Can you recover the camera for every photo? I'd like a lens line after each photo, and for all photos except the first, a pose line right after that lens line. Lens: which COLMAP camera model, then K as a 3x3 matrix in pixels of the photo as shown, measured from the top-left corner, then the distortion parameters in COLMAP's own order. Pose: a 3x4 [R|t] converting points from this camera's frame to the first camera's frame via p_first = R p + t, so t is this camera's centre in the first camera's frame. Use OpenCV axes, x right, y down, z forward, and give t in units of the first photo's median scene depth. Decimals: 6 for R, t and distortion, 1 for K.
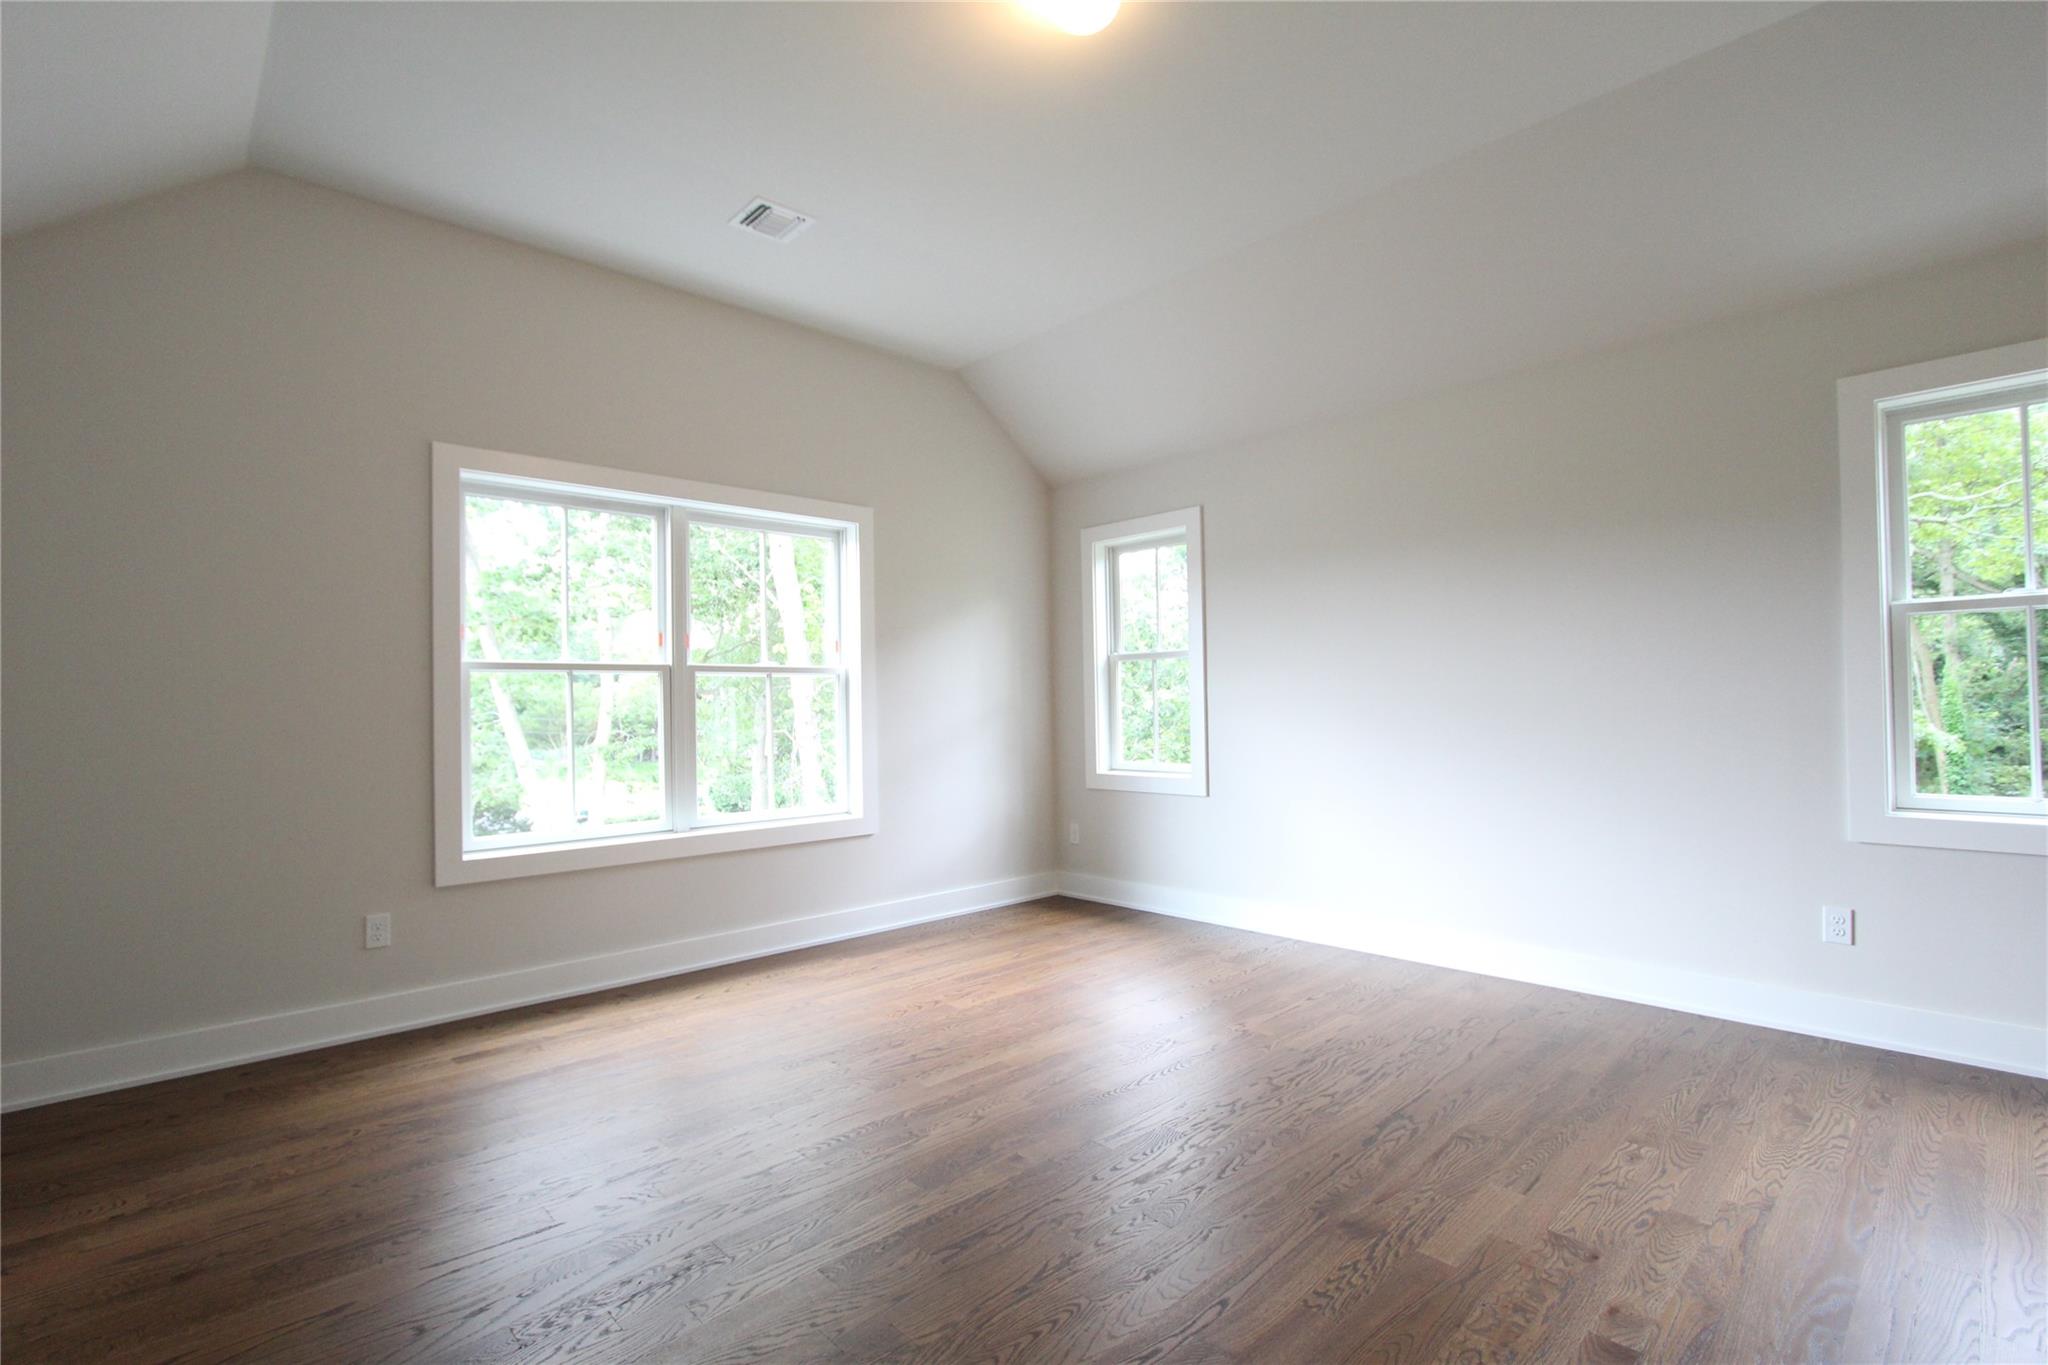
lens RADIAL K [[944.5, 0, 1019.9], [0, 944.5, 692.8], [0, 0, 1]] dist [-0.017393, 0.001540]
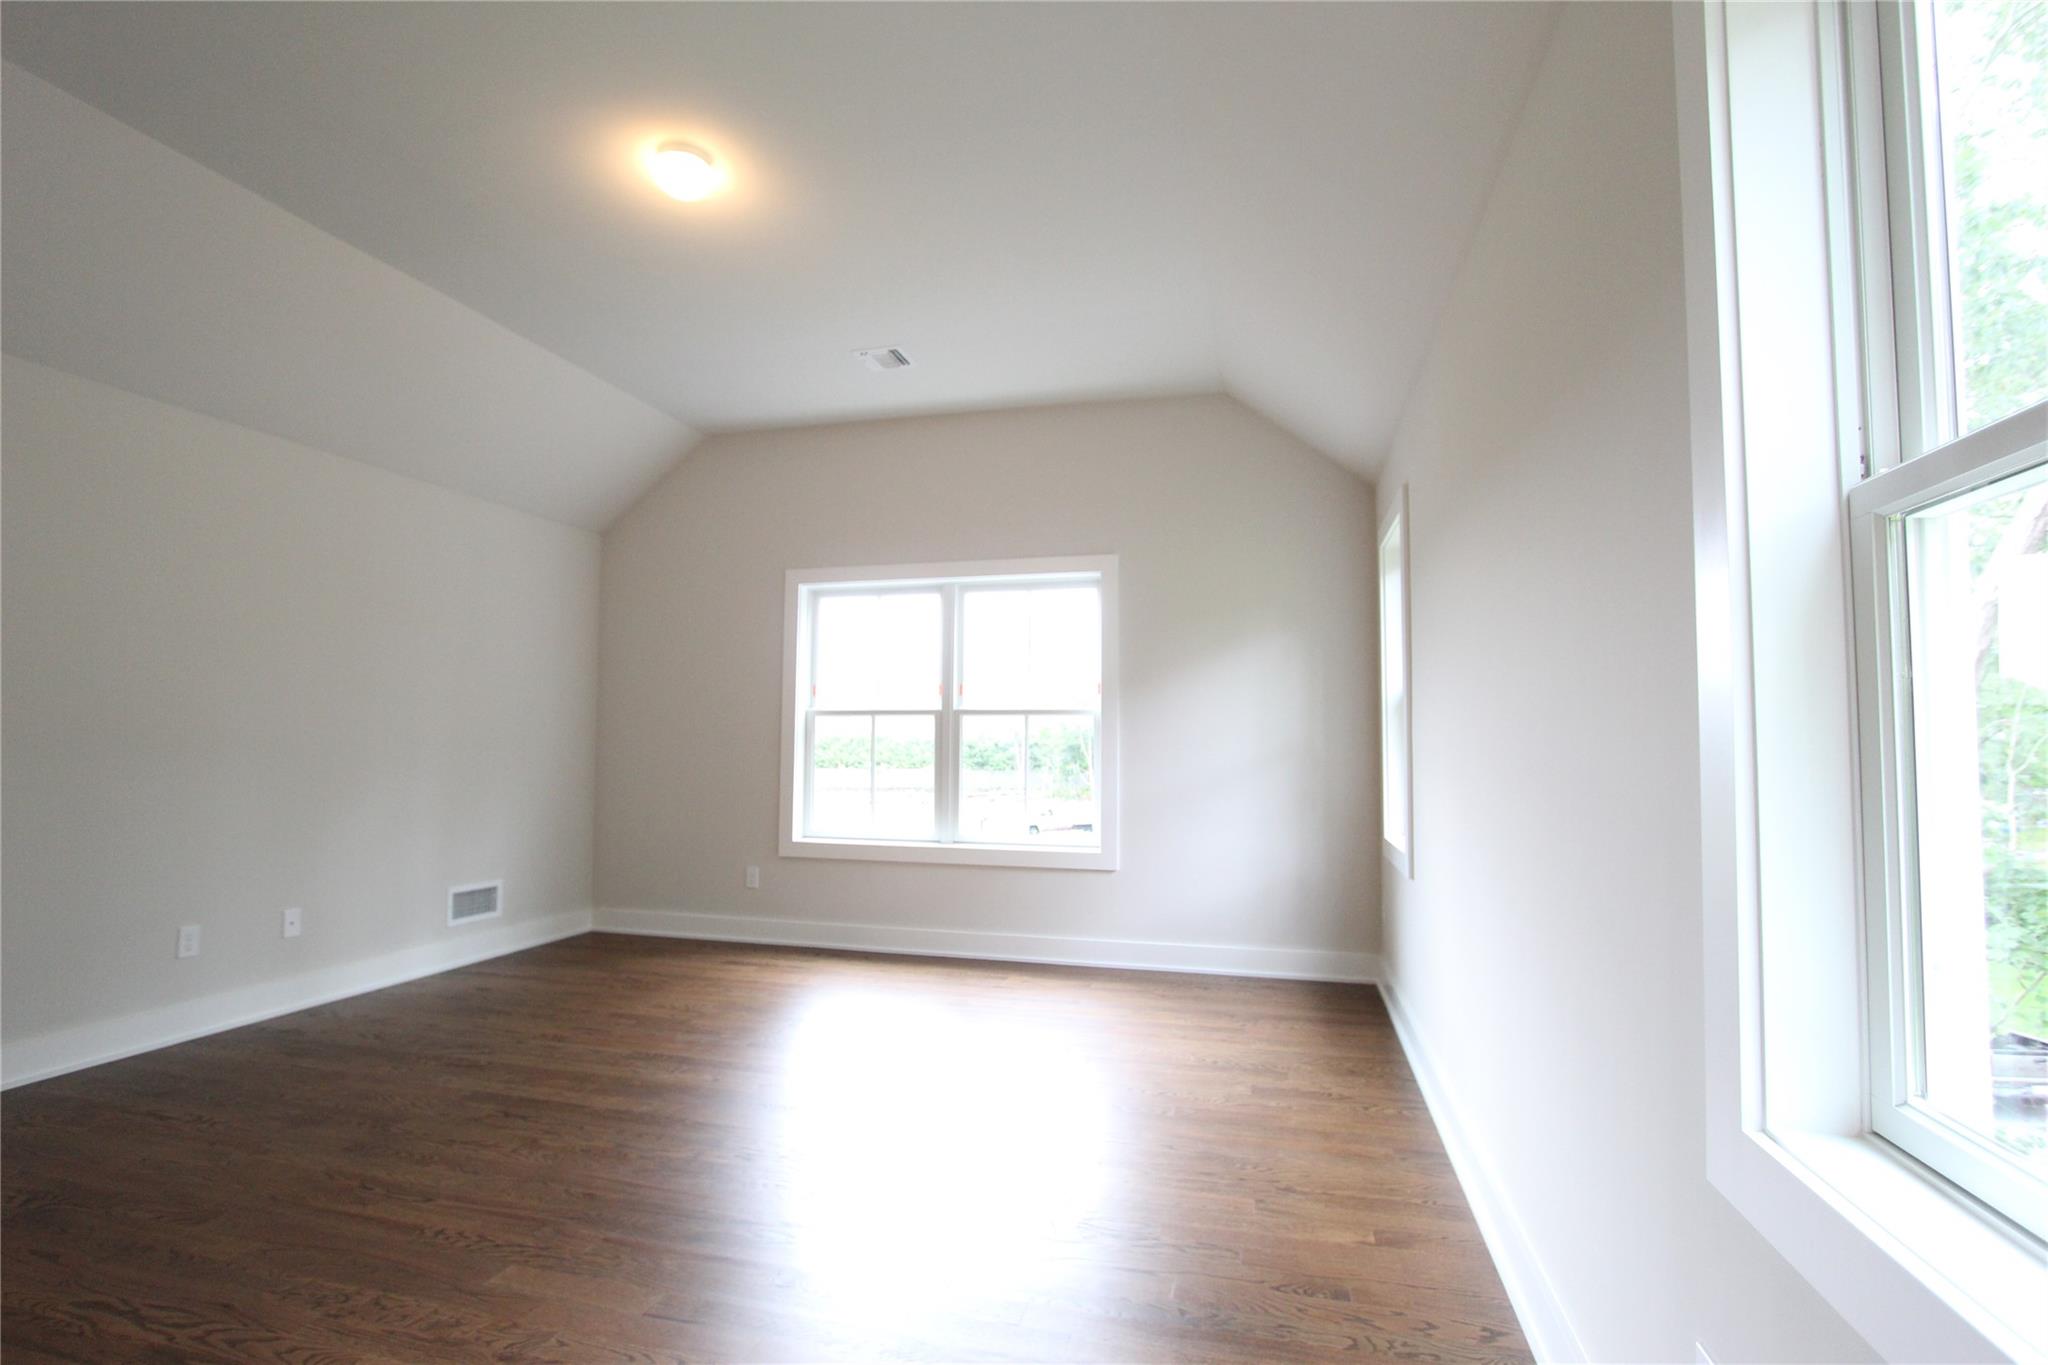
lens RADIAL K [[981.8, 0, 1111.1], [0, 981.8, 673.9], [0, 0, 1]] dist [-0.043812, 0.000569]
pose [[0.543460, -0.032490, -0.838806, 0.844911], [-0.000826, 0.999230, -0.039239, -0.025344], [0.839435, 0.022018, 0.543014, 0.465819]]
